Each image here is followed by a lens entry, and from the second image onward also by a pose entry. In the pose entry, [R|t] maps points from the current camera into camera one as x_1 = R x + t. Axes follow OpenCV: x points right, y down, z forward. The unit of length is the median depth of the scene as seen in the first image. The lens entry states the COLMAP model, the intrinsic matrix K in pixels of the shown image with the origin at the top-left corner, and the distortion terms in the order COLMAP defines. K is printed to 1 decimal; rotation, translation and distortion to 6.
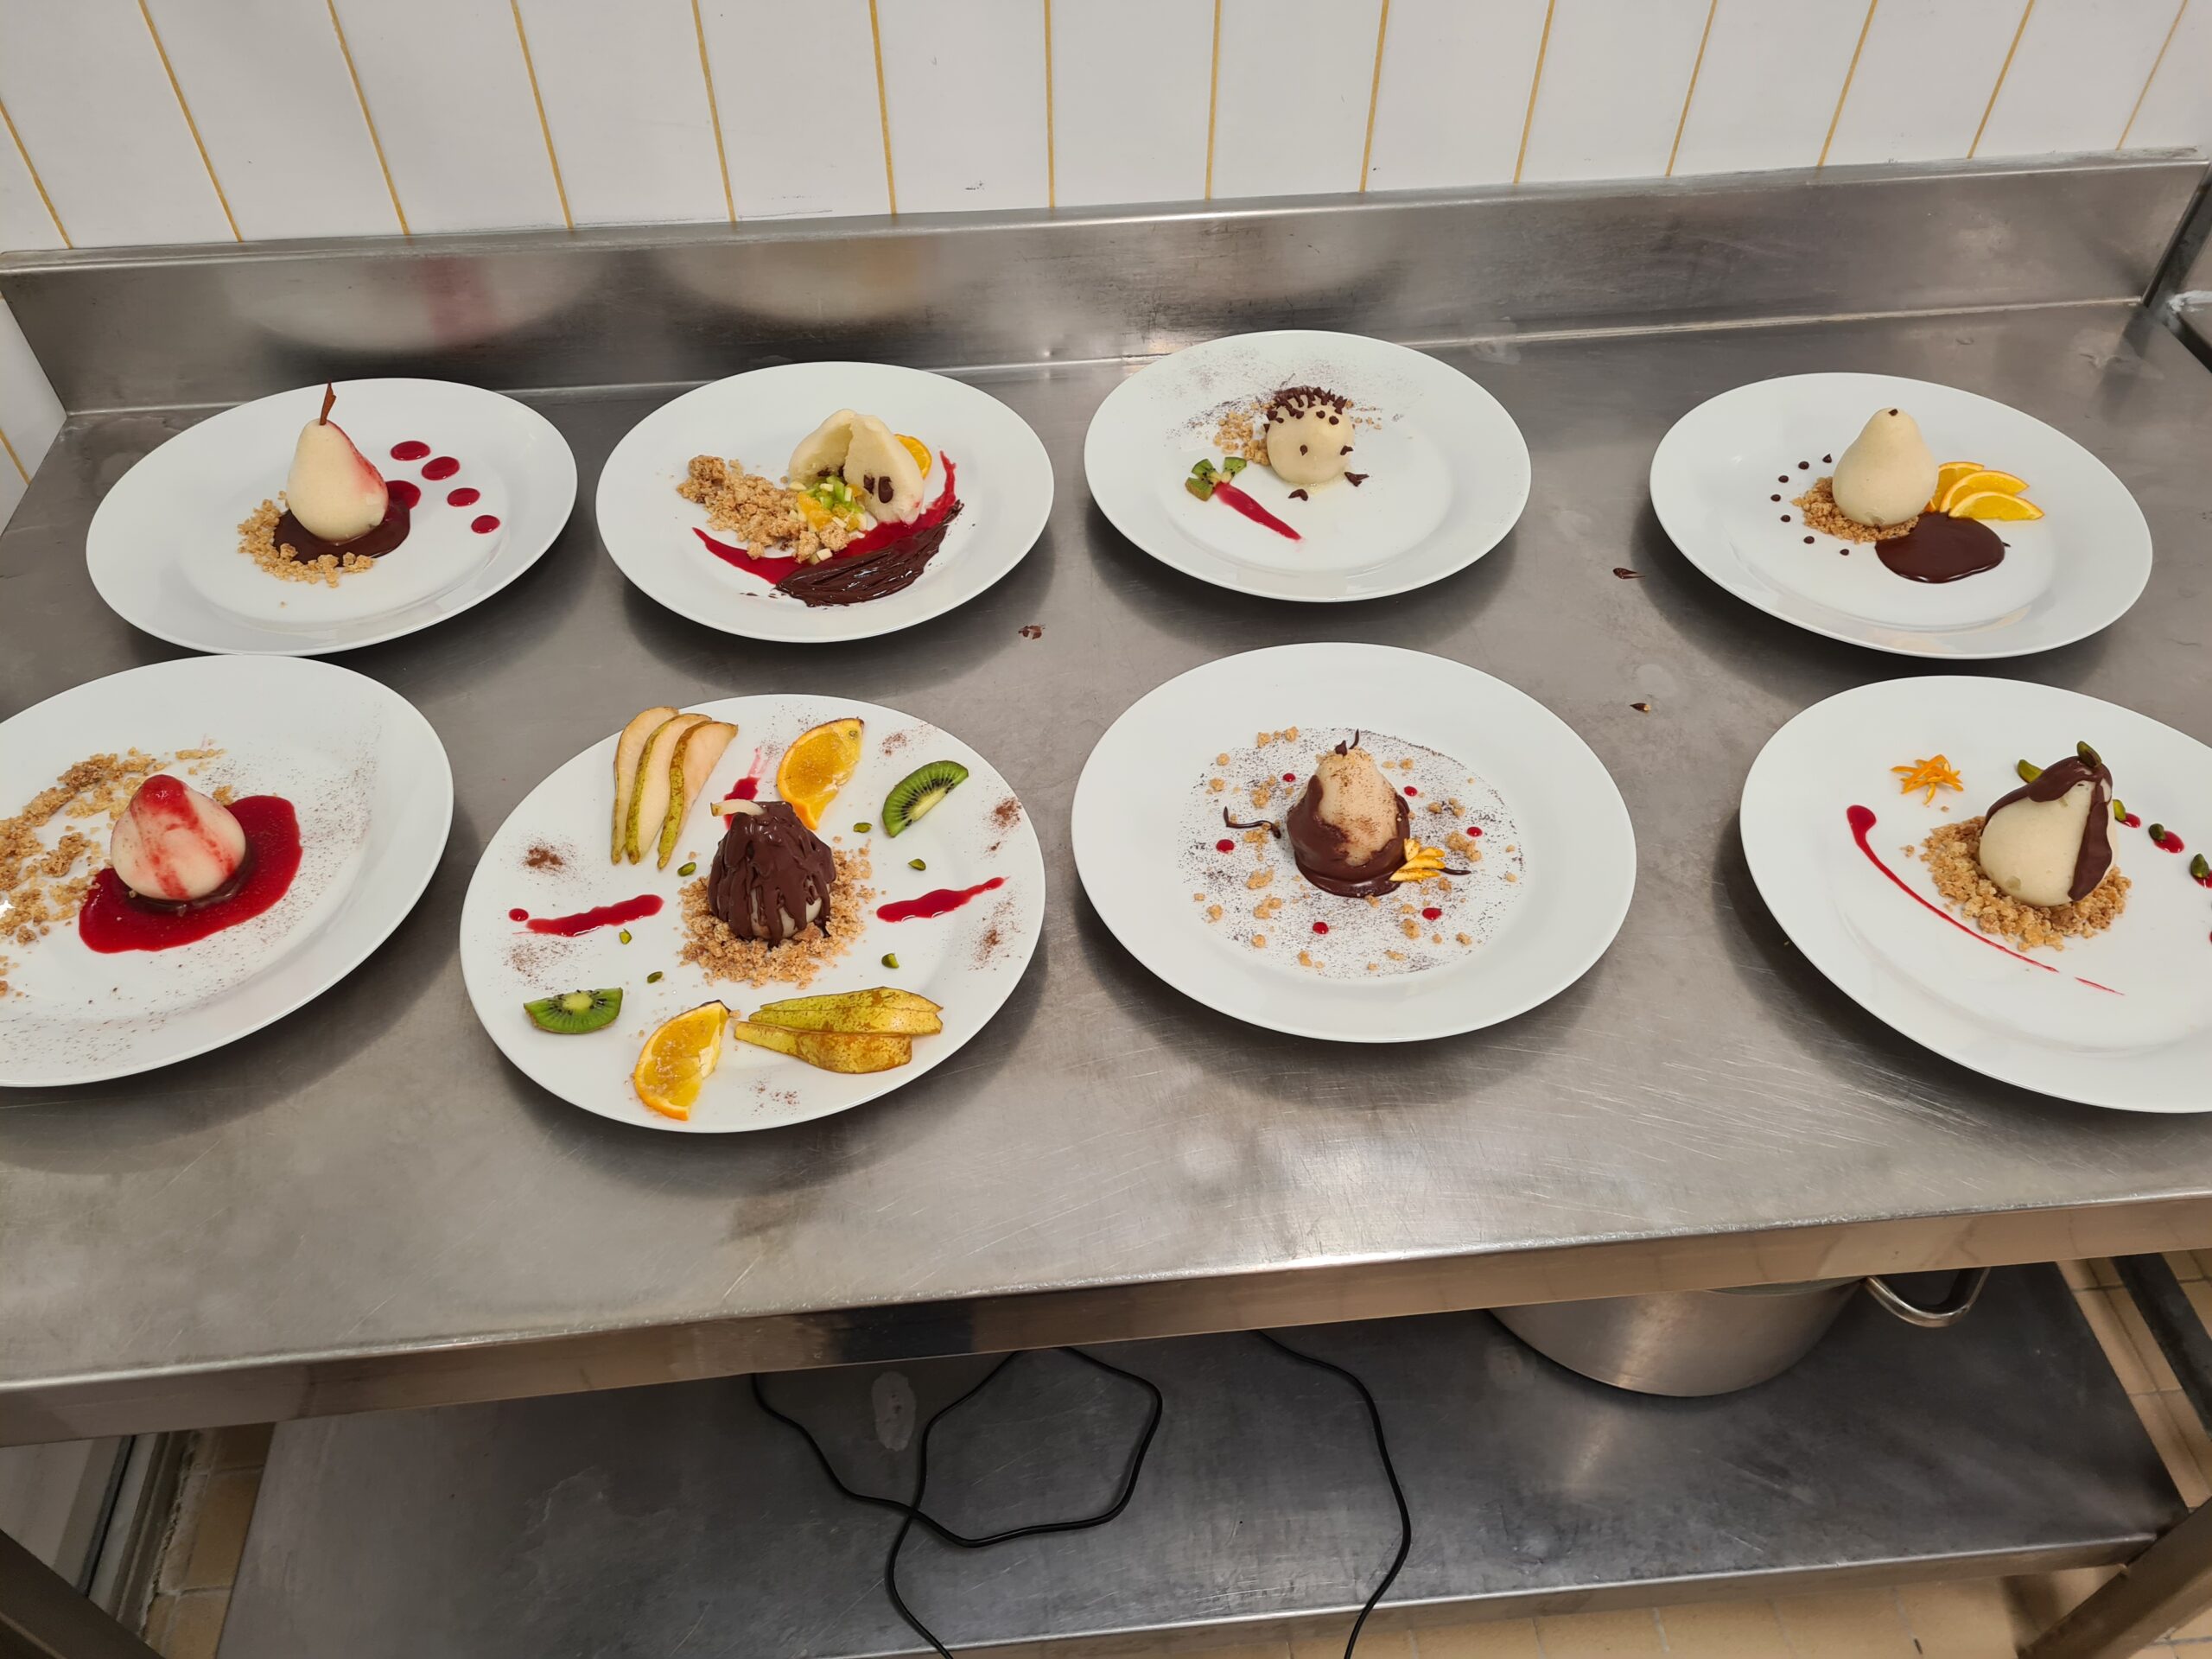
lens RADIAL K [[1661.8, 0, 1096.3], [0, 1661.8, 839.5], [0, 0, 1]] dist [-0.007736, 0.002996]
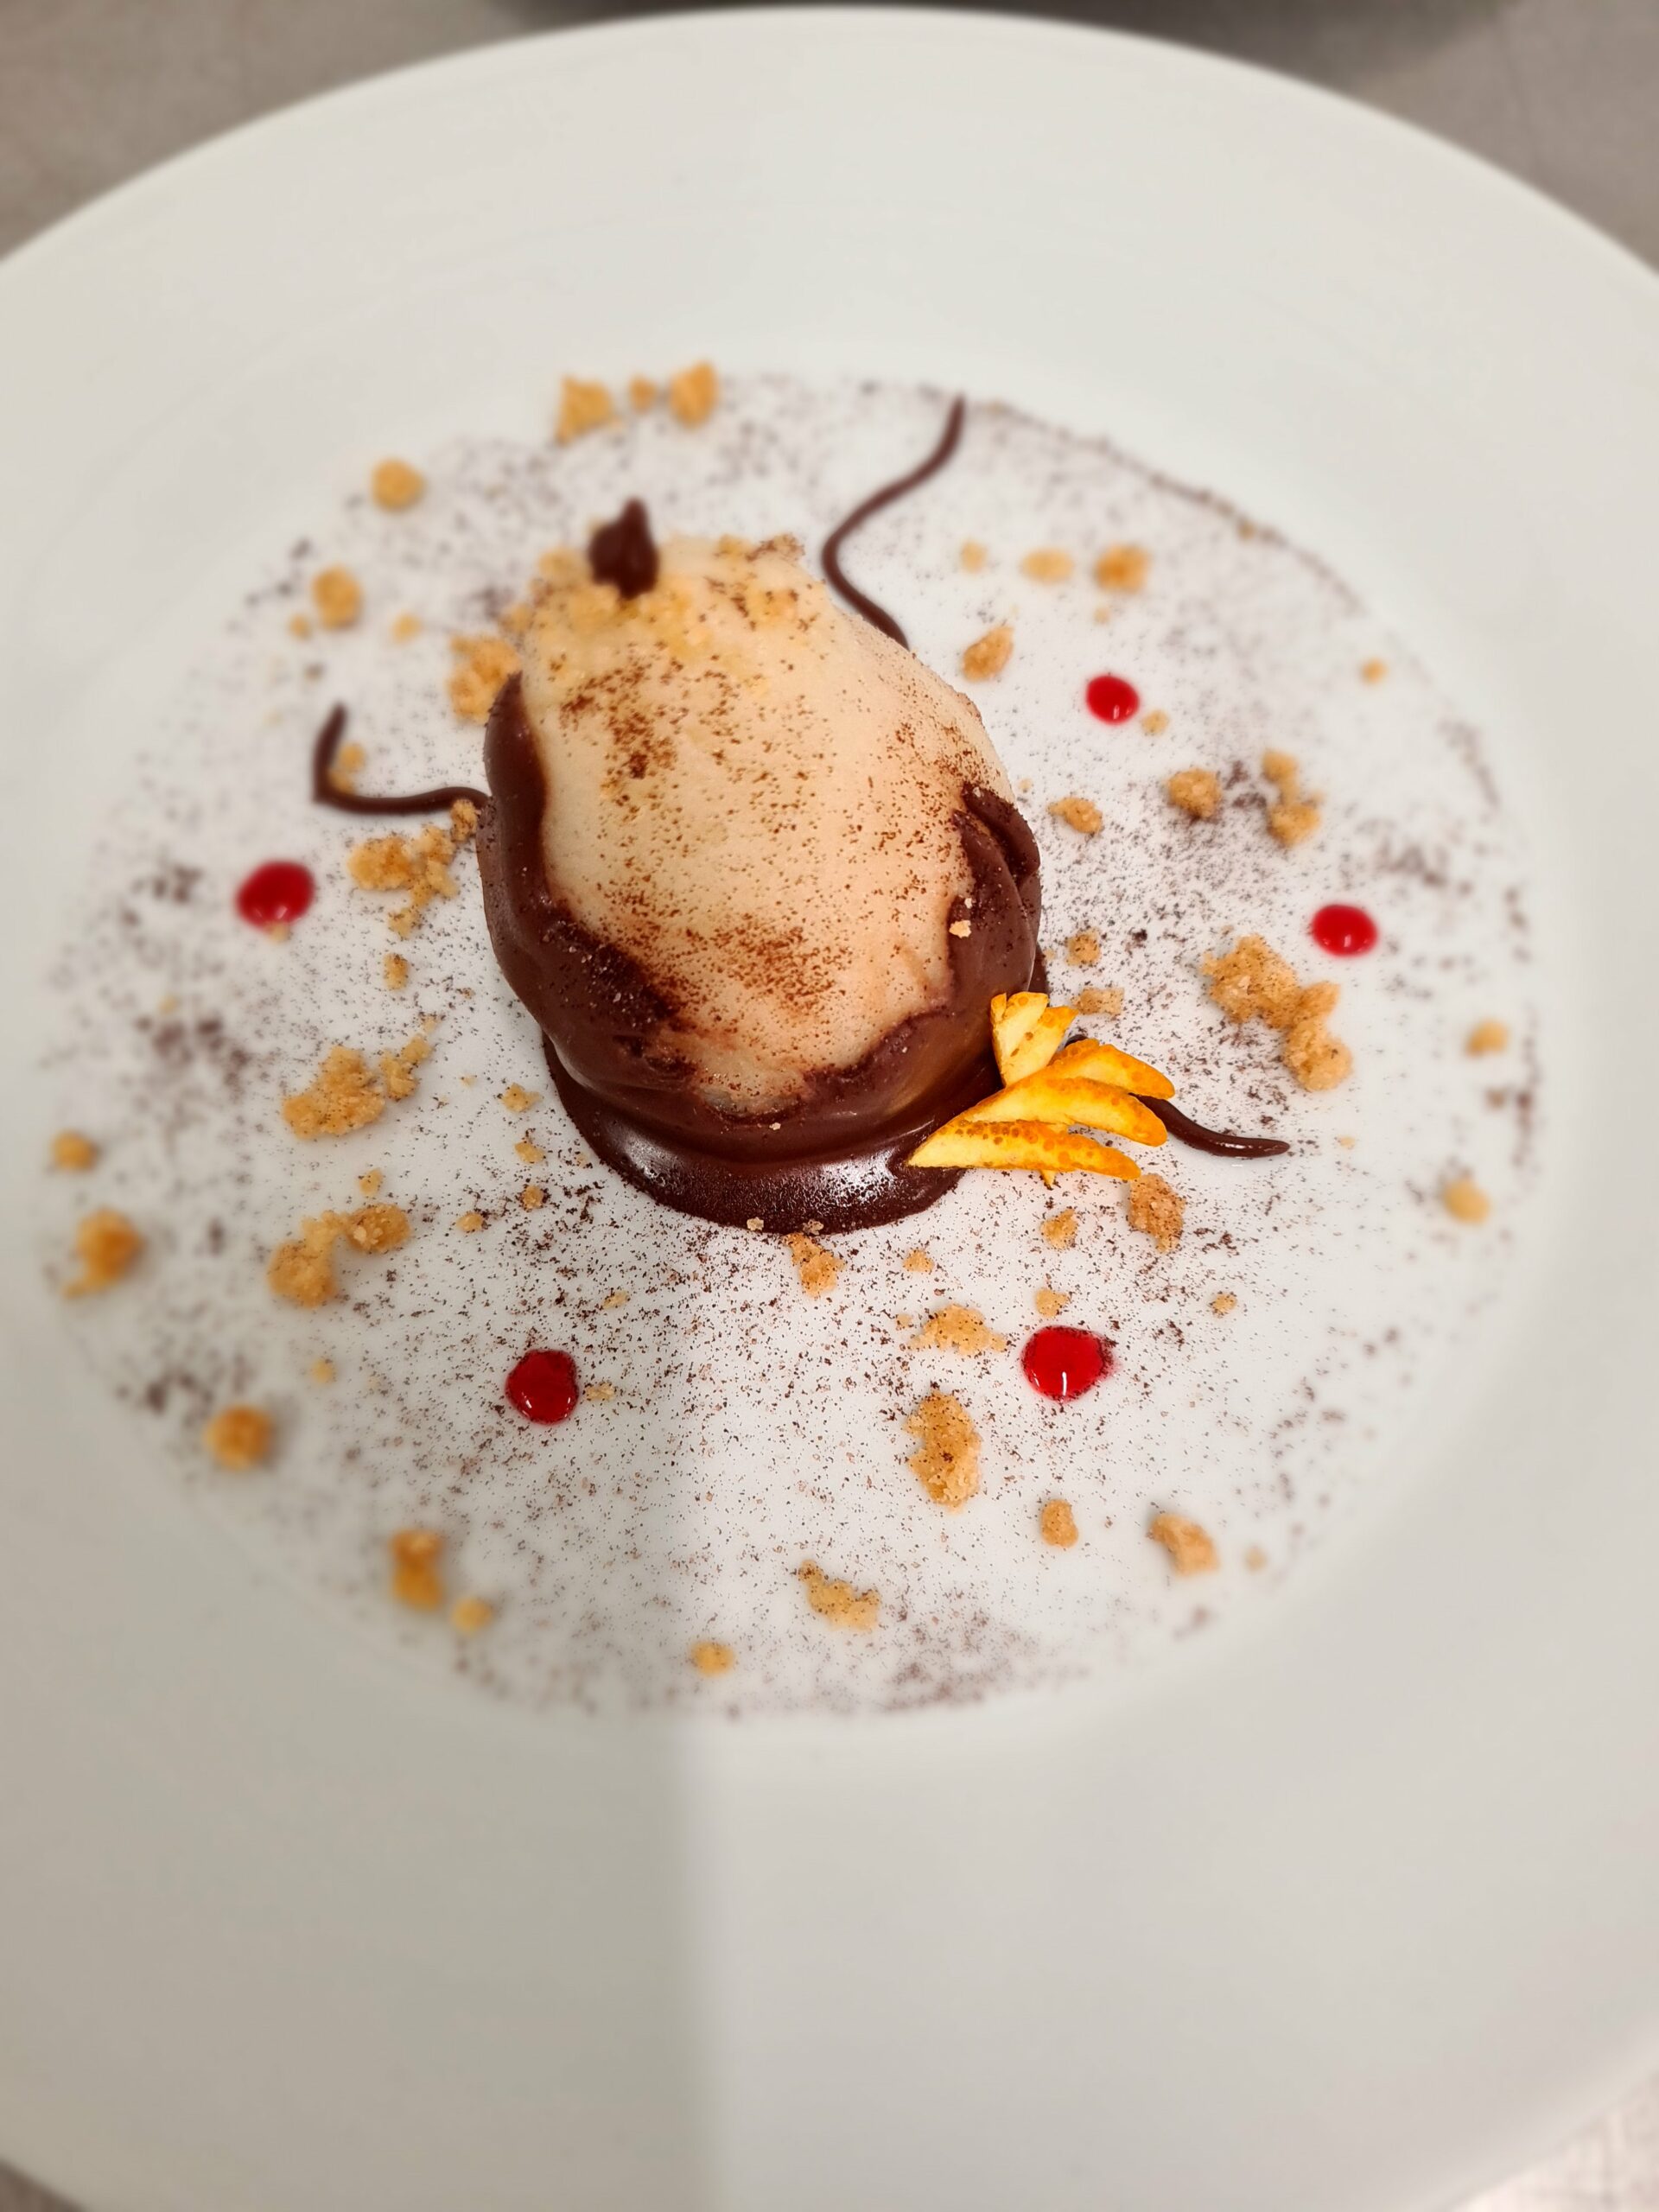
lens RADIAL K [[1661.8, 0, 838.0], [0, 1661.8, 1112.7], [0, 0, 1]] dist [-0.007736, 0.002996]
pose [[0.993922, 0.099469, -0.047162, 0.178301], [-0.074872, 0.924894, 0.372781, -0.064303], [0.080700, -0.366985, 0.926720, 0.803614]]
